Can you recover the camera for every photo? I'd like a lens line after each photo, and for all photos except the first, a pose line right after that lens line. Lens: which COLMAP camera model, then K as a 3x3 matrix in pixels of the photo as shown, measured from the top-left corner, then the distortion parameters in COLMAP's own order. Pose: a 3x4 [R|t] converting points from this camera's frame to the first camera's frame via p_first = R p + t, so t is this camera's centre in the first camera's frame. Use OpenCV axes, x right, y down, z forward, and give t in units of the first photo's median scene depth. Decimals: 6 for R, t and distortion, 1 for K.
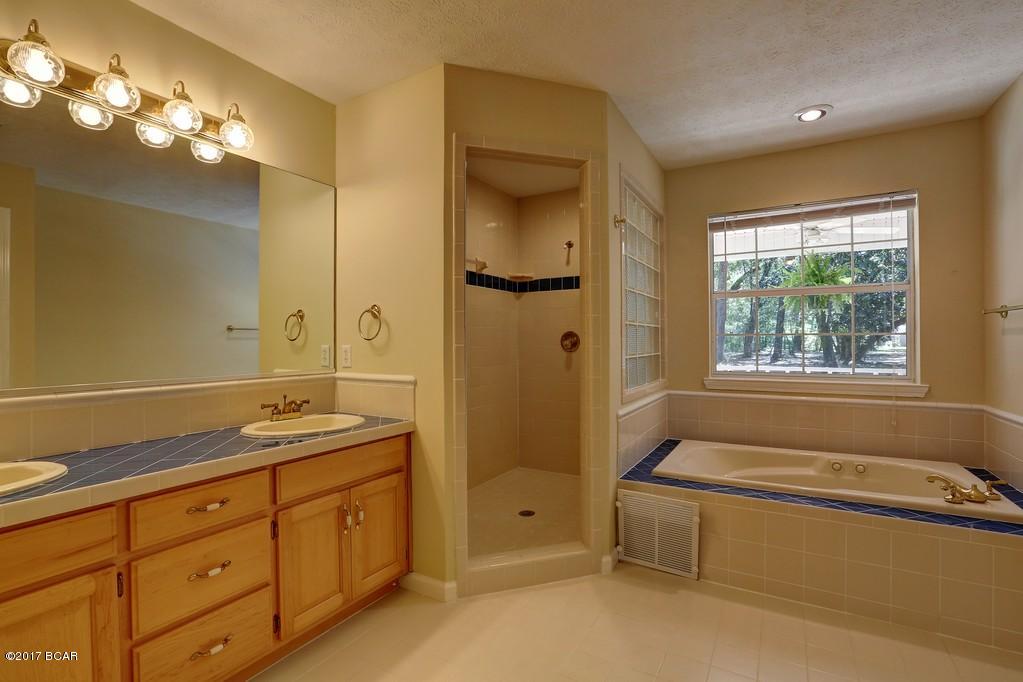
lens RADIAL K [[468.6, 0, 517.1], [0, 468.6, 340.3], [0, 0, 1]] dist [-0.017478, 0.001884]
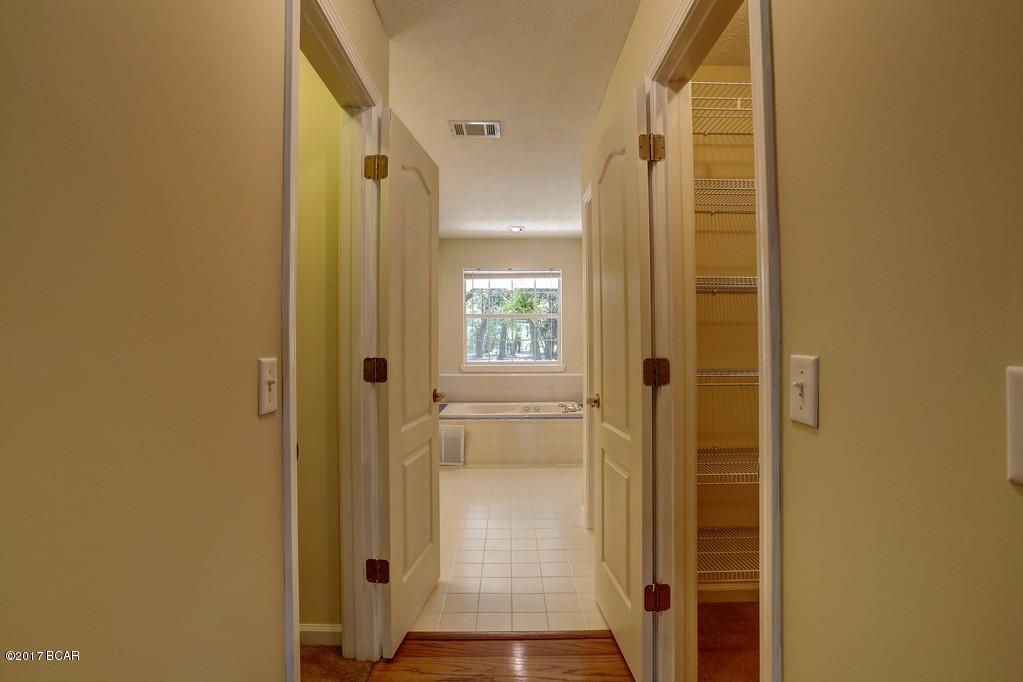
lens RADIAL K [[468.6, 0, 512.5], [0, 468.6, 341.2], [0, 0, 1]] dist [-0.017478, 0.001884]
pose [[0.862302, 0.003119, 0.506384, -0.294098], [-0.001398, 0.999992, -0.003778, -0.001738], [-0.506392, 0.002550, 0.862300, -0.545832]]
